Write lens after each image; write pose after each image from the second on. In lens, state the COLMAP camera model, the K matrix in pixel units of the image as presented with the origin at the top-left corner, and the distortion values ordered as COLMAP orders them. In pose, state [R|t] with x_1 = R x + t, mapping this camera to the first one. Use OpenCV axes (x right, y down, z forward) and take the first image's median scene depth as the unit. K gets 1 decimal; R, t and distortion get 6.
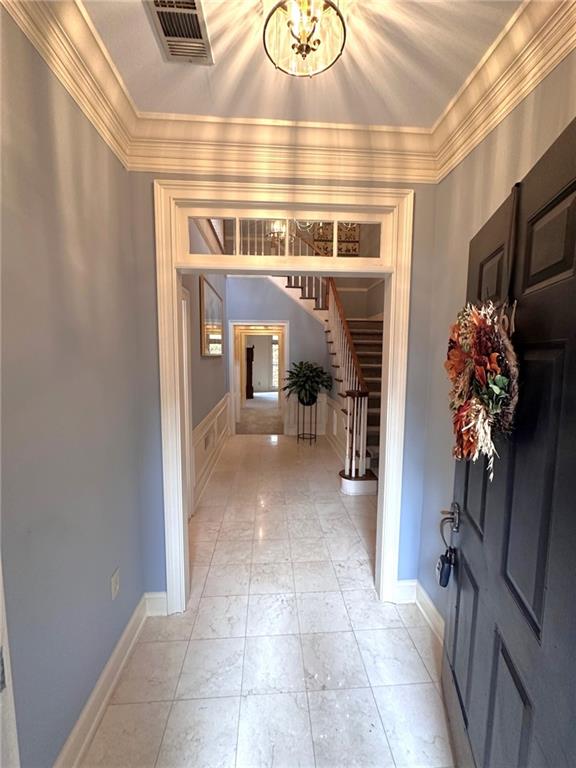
lens RADIAL K [[307.0, 0, 286.8], [0, 307.0, 384.2], [0, 0, 1]] dist [-0.004565, -0.000238]
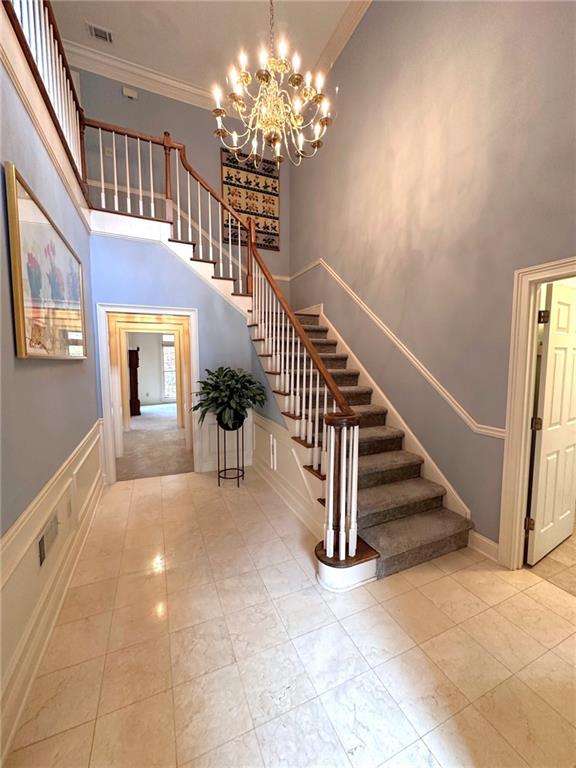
lens RADIAL K [[307.0, 0, 289.9], [0, 307.0, 383.0], [0, 0, 1]] dist [-0.004565, -0.000238]
pose [[0.937165, -0.037835, 0.346829, -0.042433], [0.043872, 0.998991, -0.009568, -0.023038], [-0.346117, 0.024183, 0.937880, 0.279303]]
